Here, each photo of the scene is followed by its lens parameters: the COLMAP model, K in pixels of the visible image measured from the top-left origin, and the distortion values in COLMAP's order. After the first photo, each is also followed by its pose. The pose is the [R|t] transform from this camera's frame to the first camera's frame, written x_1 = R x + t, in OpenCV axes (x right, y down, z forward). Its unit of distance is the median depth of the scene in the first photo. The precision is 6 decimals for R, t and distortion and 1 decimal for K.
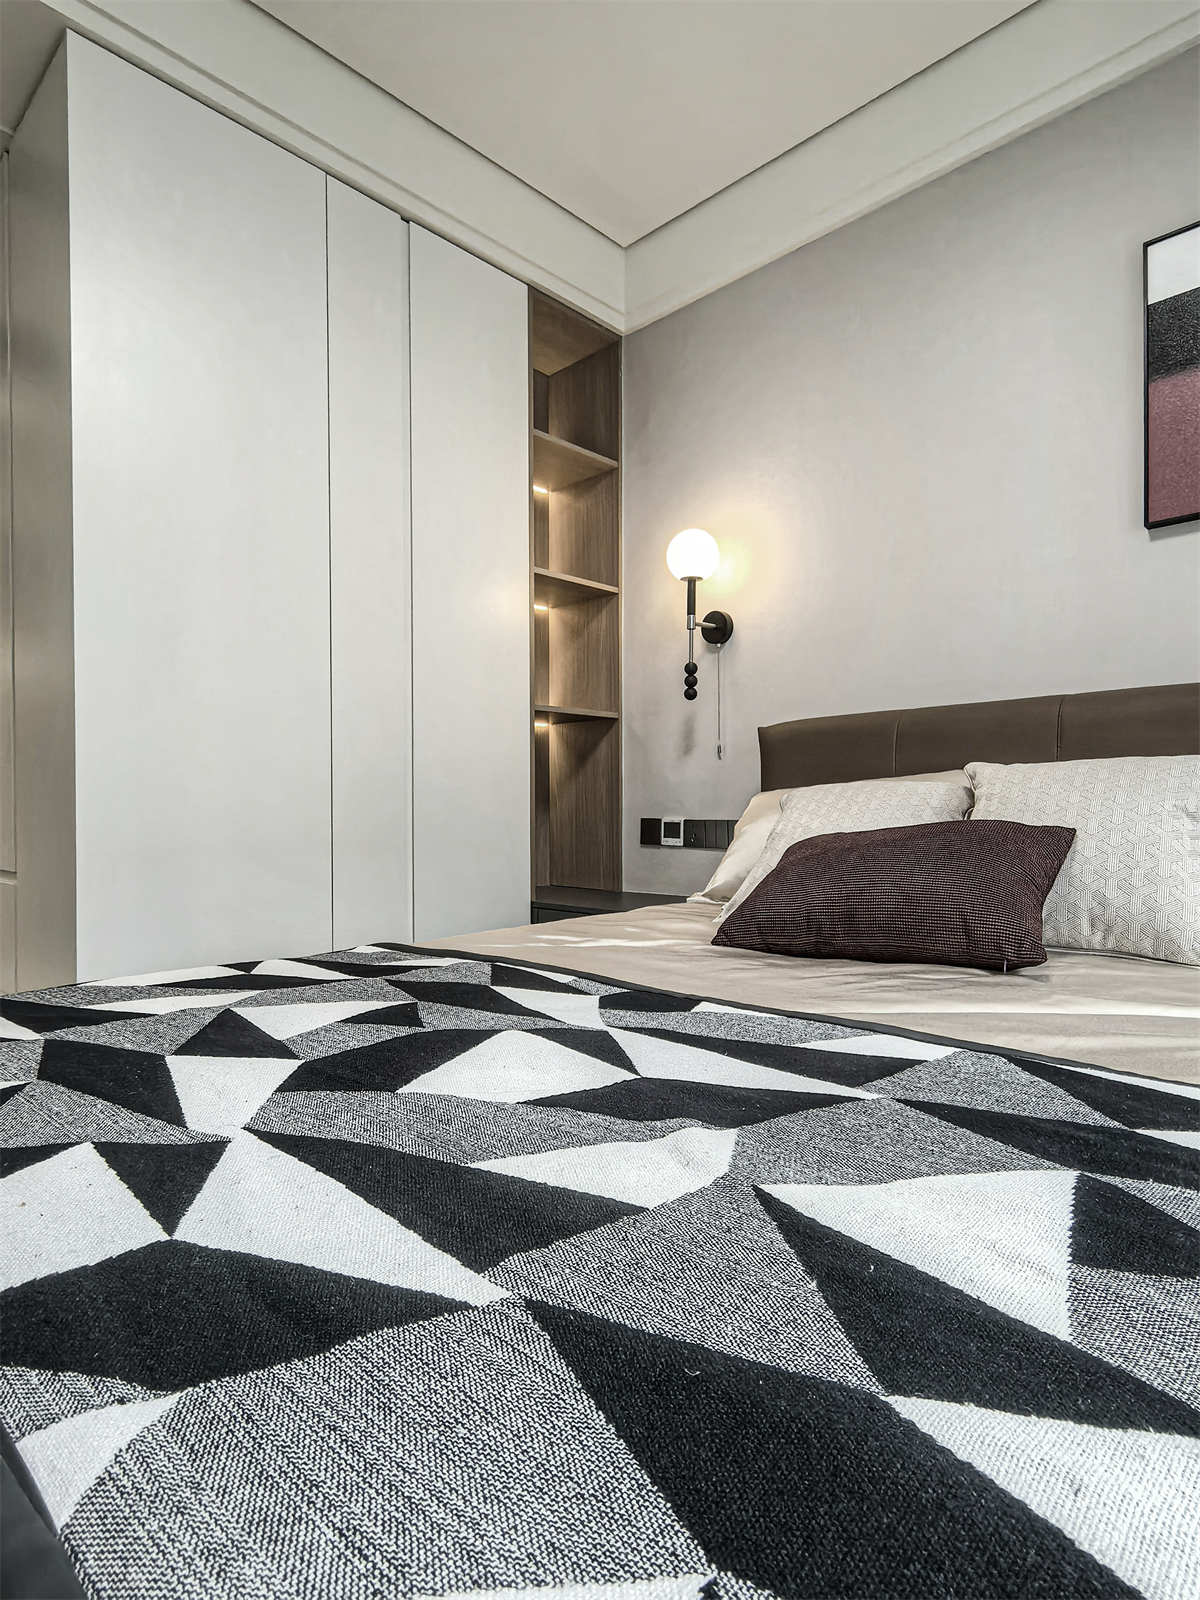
lens RADIAL K [[844.5, 0, 602.7], [0, 844.5, 807.8], [0, 0, 1]] dist [-0.000239, -0.000241]
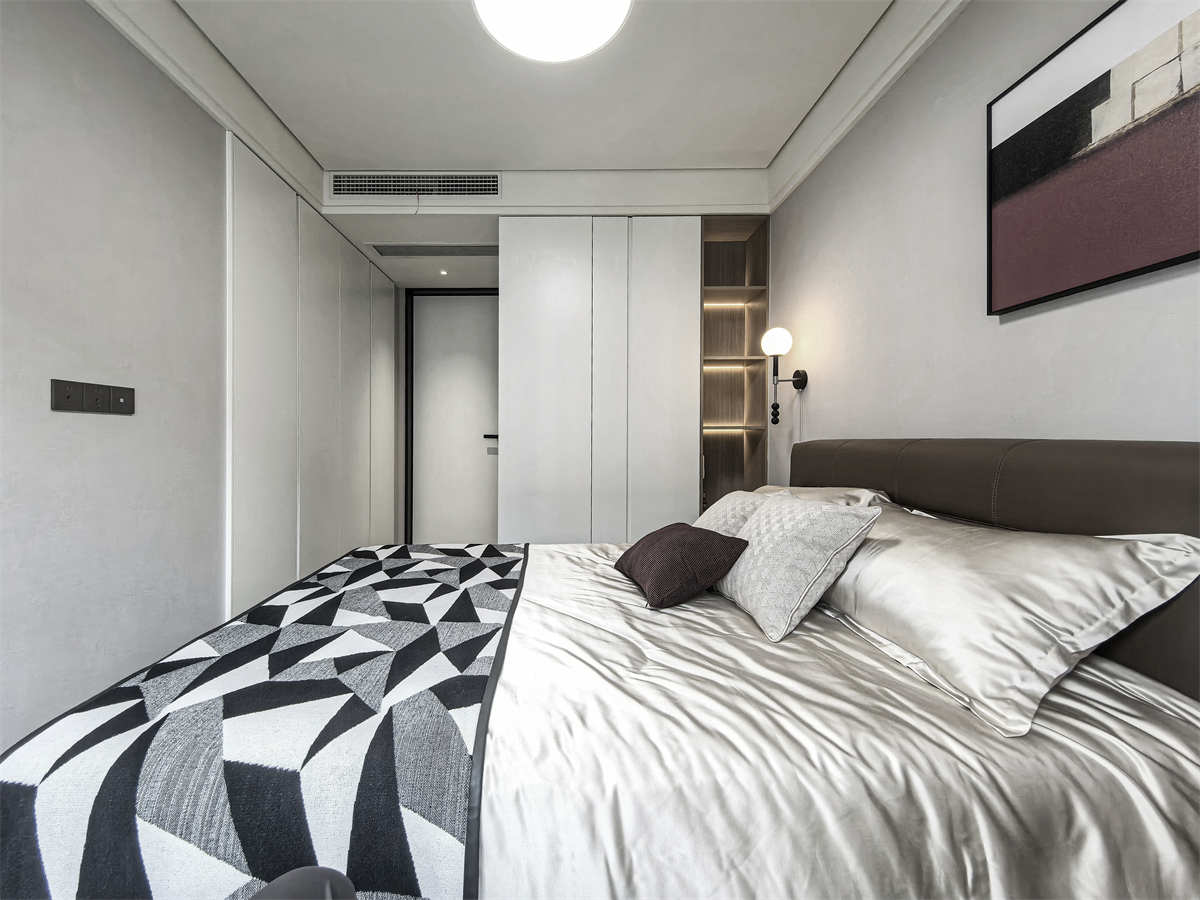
lens RADIAL K [[479.1, 0, 599.3], [0, 479.1, 438.8], [0, 0, 1]] dist [0.013744, -0.004662]
pose [[0.730763, 0.008480, -0.682579, 0.674738], [-0.005180, 0.999963, 0.006877, -0.132496], [0.682612, -0.001490, 0.730780, 0.018139]]
